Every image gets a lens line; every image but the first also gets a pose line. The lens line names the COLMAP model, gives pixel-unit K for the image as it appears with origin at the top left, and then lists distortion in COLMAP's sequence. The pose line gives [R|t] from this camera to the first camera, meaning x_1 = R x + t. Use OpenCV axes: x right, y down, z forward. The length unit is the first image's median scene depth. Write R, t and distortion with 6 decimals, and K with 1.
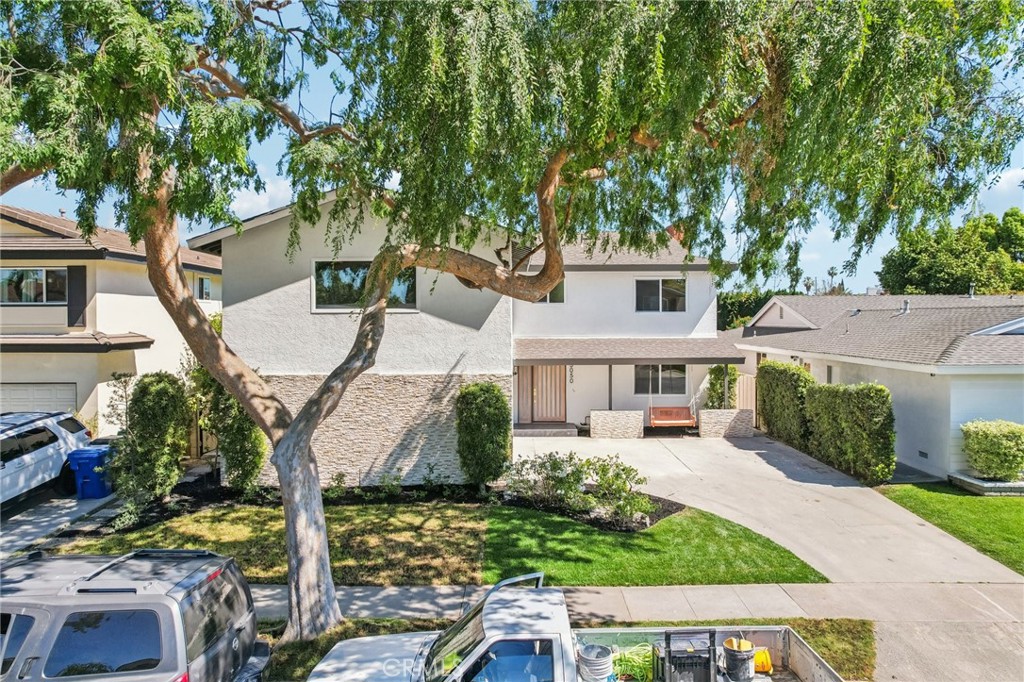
lens RADIAL K [[665.4, 0, 512.0], [0, 665.4, 341.0], [0, 0, 1]] dist [-0.072717, 0.064507]
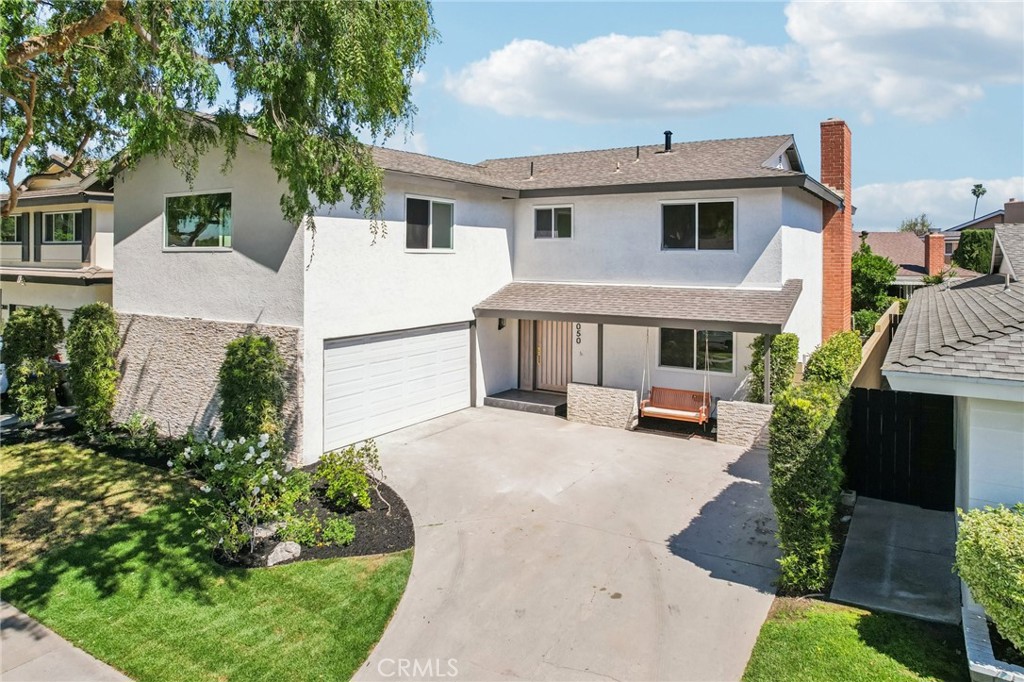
lens RADIAL K [[661.7, 0, 504.1], [0, 661.7, 328.5], [0, 0, 1]] dist [-0.034373, 0.002386]
pose [[0.855478, 0.060147, -0.514334, 0.432200], [-0.027086, 0.997069, 0.071548, -0.008010], [0.517130, -0.047277, 0.854600, 0.330370]]
